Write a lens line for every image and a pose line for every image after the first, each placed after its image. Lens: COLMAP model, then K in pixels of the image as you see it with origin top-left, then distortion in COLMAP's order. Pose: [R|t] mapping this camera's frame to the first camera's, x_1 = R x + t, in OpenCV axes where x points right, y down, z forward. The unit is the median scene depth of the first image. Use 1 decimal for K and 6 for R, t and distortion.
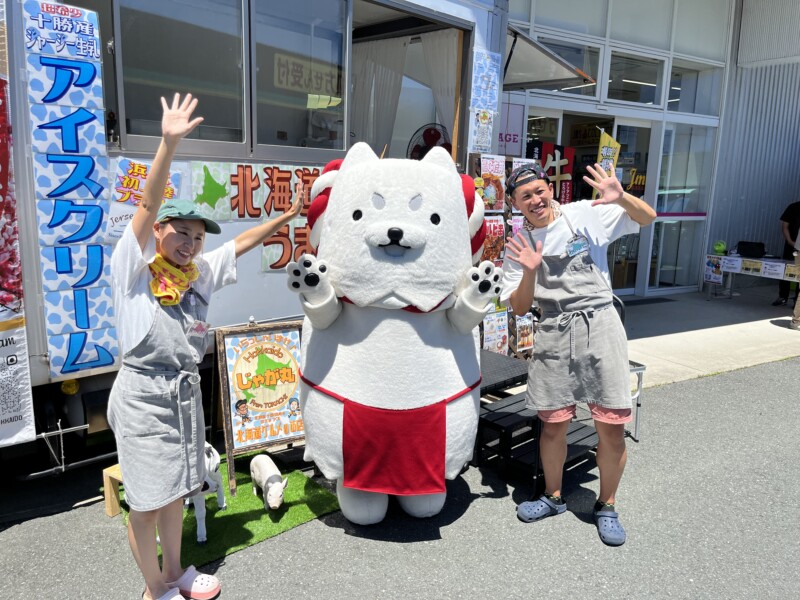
lens RADIAL K [[615.3, 0, 400.0], [0, 615.3, 300.0], [0, 0, 1]] dist [0.073186, -0.114421]
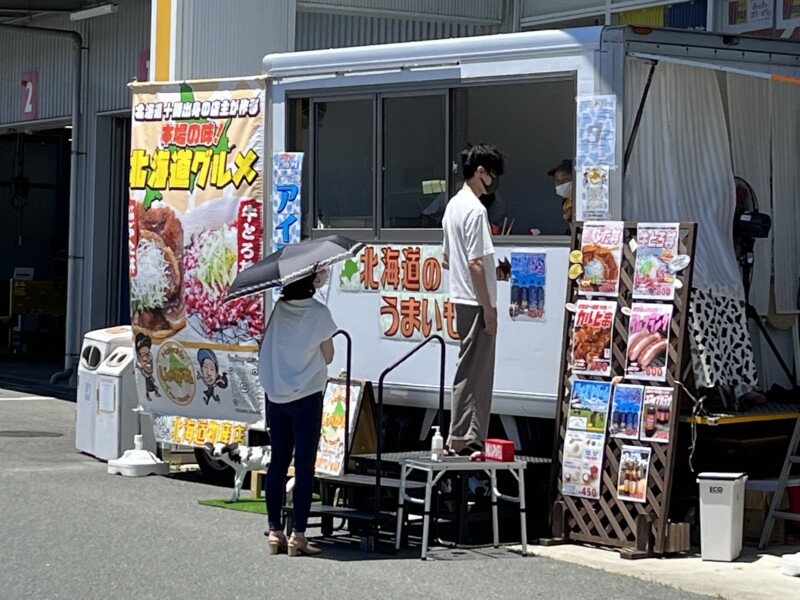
lens RADIAL K [[2281.7, 0, 400.0], [0, 2281.7, 300.0], [0, 0, 1]] dist [0.668826, -0.175344]
pose [[-0.037963, -0.023926, -0.998993, 3.978781], [-0.217818, 0.975873, -0.015095, -0.057771], [0.975251, 0.217025, -0.042258, 1.198536]]
